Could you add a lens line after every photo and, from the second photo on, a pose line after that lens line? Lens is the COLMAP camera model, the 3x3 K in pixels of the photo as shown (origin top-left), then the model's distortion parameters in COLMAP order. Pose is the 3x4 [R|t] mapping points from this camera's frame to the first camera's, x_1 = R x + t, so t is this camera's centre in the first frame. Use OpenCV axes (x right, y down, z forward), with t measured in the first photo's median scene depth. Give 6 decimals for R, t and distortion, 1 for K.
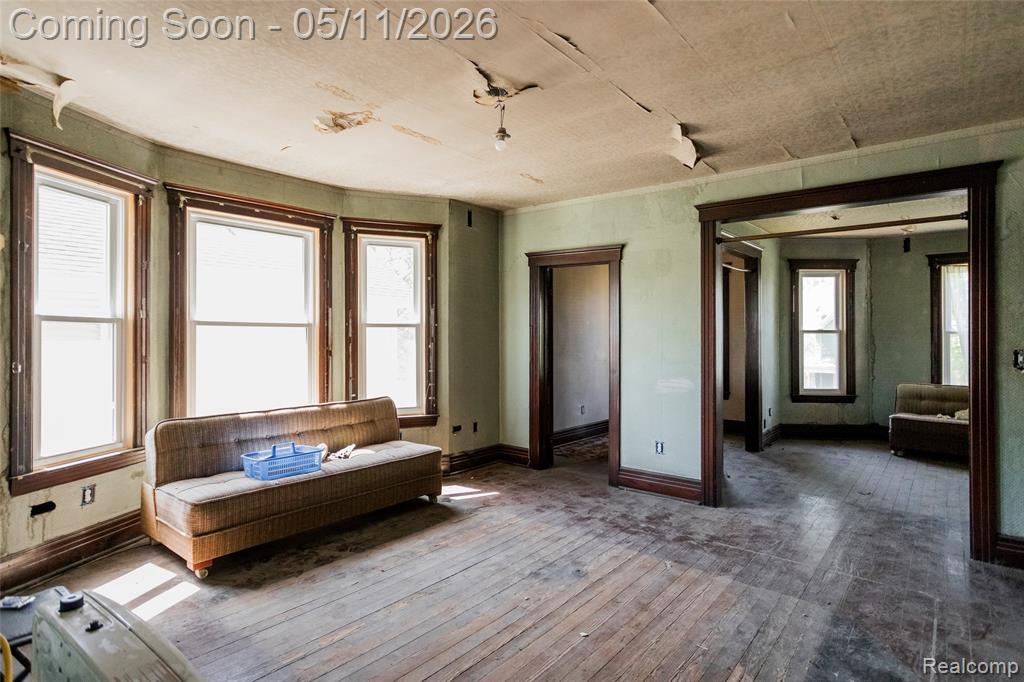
lens RADIAL K [[520.8, 0, 527.6], [0, 520.8, 339.3], [0, 0, 1]] dist [0.000614, 0.000382]
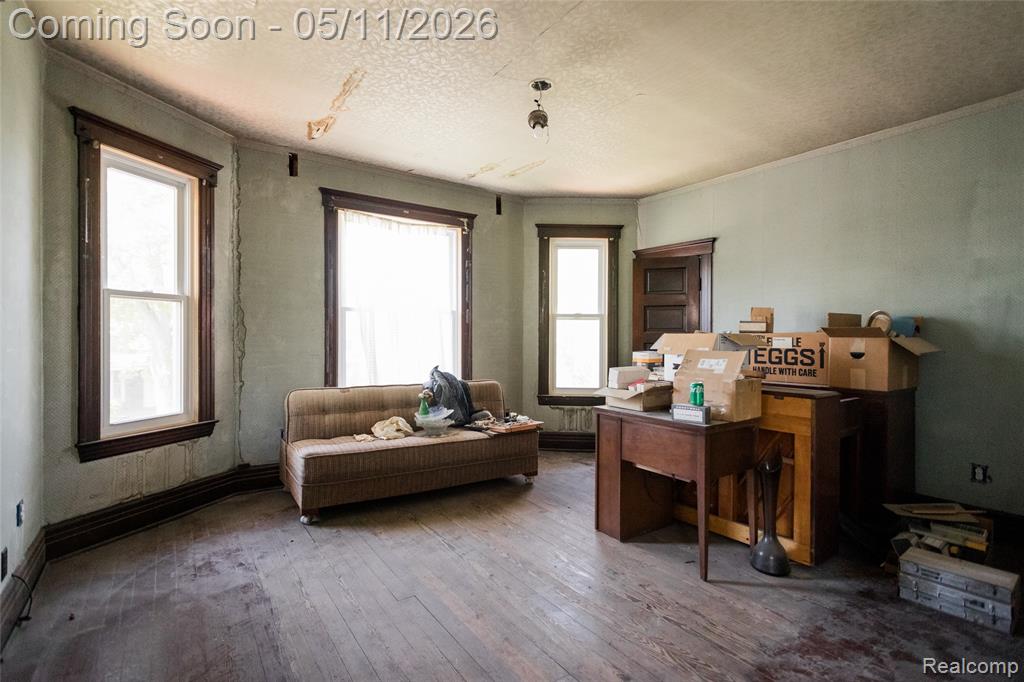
lens RADIAL K [[493.2, 0, 511.0], [0, 493.2, 332.6], [0, 0, 1]] dist [0.000253, 0.000767]
pose [[0.284608, 0.002165, 0.958642, 0.373061], [-0.005126, 0.999987, -0.000736, 0.027006], [-0.958630, -0.004704, 0.284615, 0.908193]]
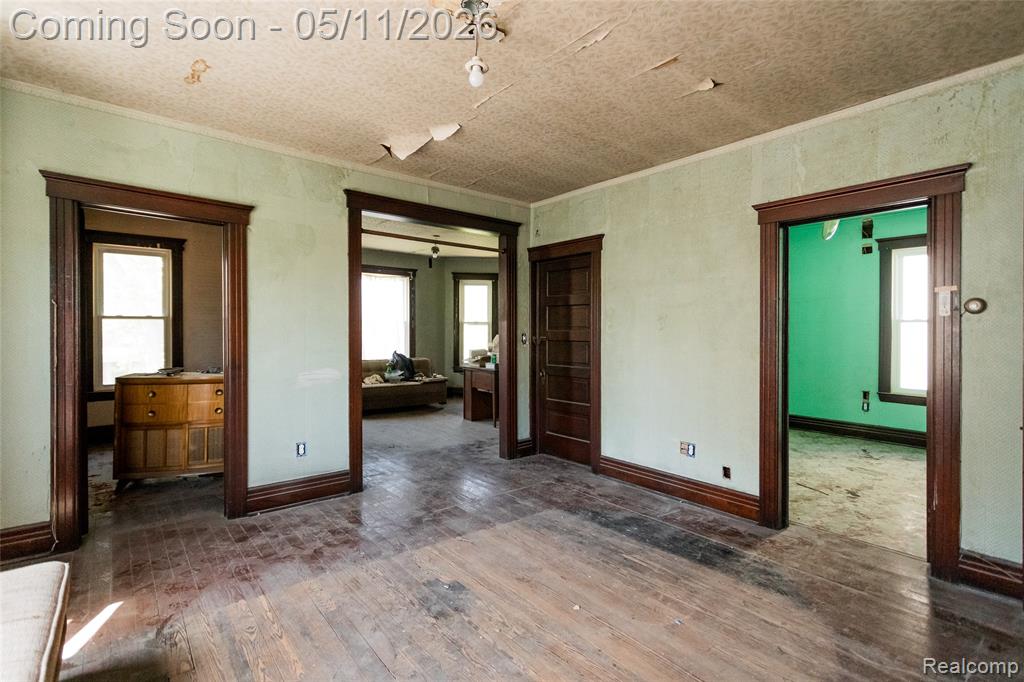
lens RADIAL K [[477.2, 0, 500.8], [0, 477.2, 331.5], [0, 0, 1]] dist [-0.000728, 0.000524]
pose [[0.239437, -0.010145, 0.970859, -0.449627], [-0.002912, 0.999933, 0.011167, -0.002192], [-0.970908, -0.005501, 0.239391, 0.479009]]
